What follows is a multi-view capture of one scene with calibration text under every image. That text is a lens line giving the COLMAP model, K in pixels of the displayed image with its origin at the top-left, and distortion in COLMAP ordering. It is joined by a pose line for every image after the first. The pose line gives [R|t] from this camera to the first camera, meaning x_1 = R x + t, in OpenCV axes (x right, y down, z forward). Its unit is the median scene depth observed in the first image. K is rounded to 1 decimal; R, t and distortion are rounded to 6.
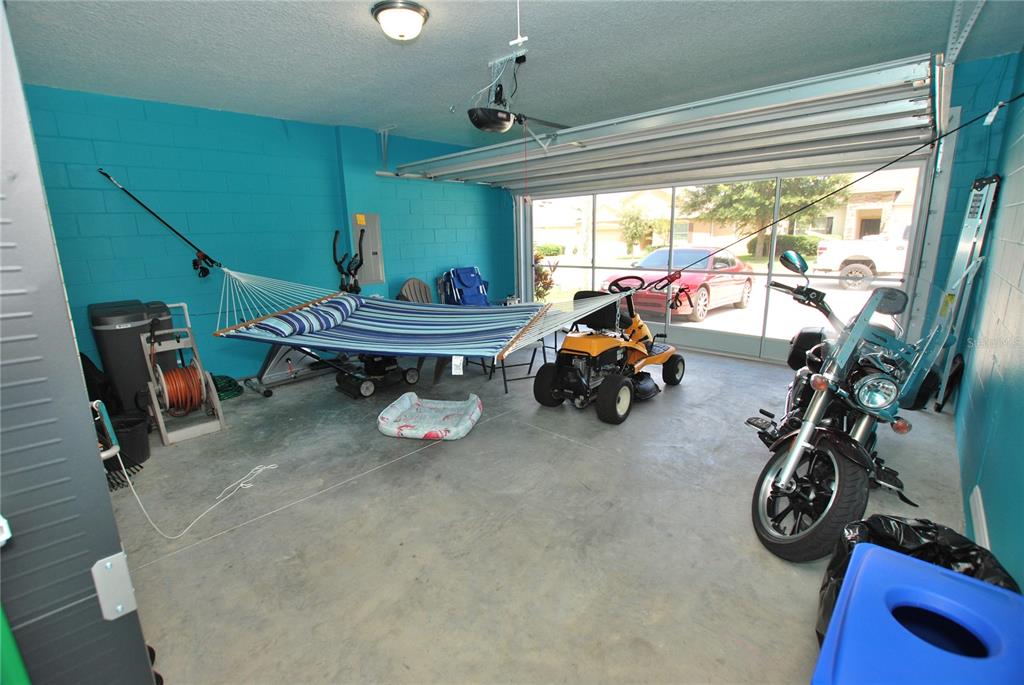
lens RADIAL K [[448.1, 0, 509.5], [0, 448.1, 337.5], [0, 0, 1]] dist [-0.024890, -0.000232]
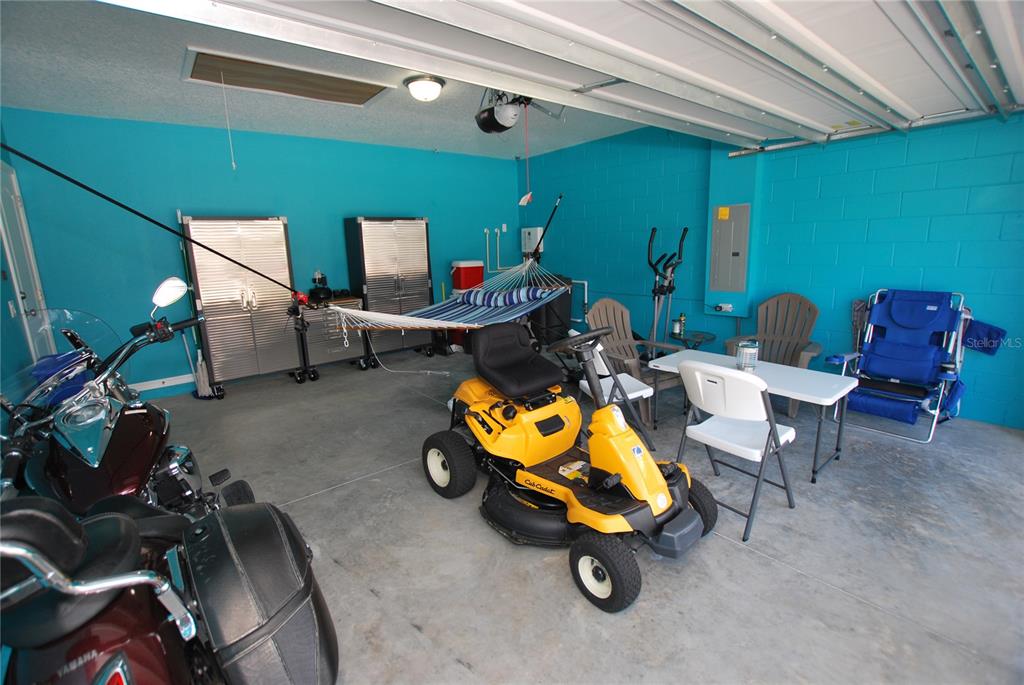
lens RADIAL K [[448.1, 0, 509.5], [0, 448.1, 337.5], [0, 0, 1]] dist [-0.024890, -0.000232]
pose [[-0.150194, 0.247491, -0.957178, 0.756616], [-0.163744, 0.948562, 0.270957, -0.260603], [0.975002, 0.197428, -0.101943, 0.939725]]
